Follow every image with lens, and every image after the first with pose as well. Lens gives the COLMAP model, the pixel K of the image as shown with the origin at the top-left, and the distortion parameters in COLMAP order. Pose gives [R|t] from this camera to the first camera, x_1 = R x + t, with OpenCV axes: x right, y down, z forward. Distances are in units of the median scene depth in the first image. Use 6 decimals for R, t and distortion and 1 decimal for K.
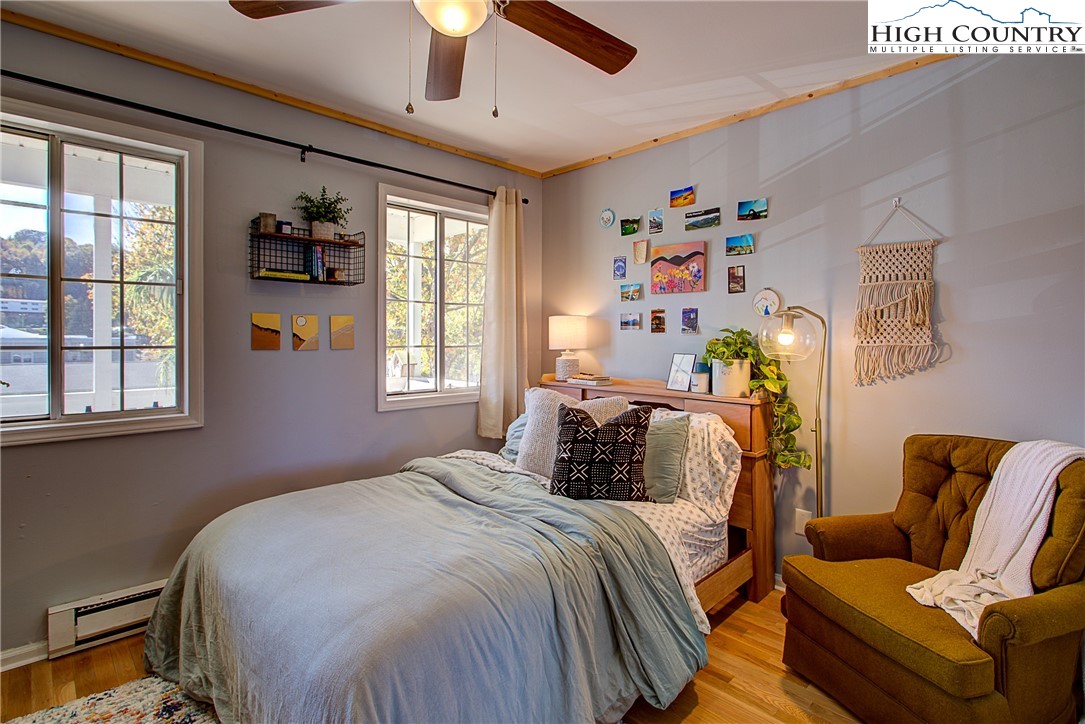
lens RADIAL K [[526.0, 0, 496.7], [0, 526.0, 340.4], [0, 0, 1]] dist [-0.001430, -0.000075]
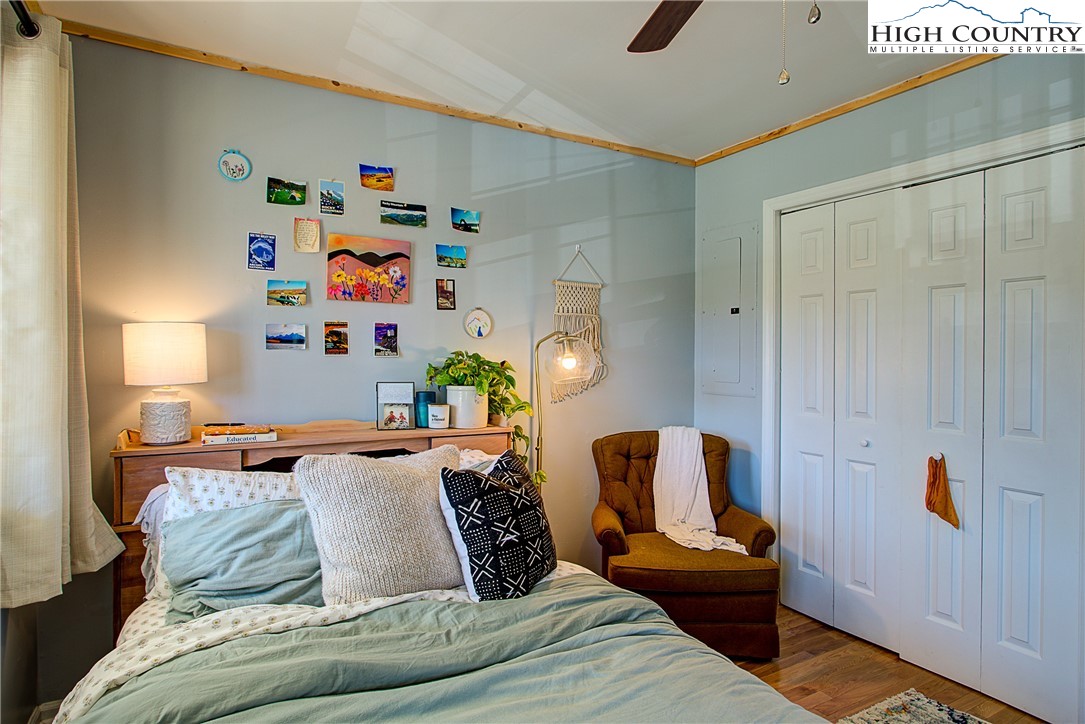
lens RADIAL K [[613.3, 0, 541.4], [0, 613.3, 358.4], [0, 0, 1]] dist [-0.004401, 0.000405]
pose [[0.208824, -0.009236, 0.977910, -0.482660], [0.004400, 0.999954, 0.008505, -0.016016], [-0.977943, 0.002527, 0.208856, 0.594704]]
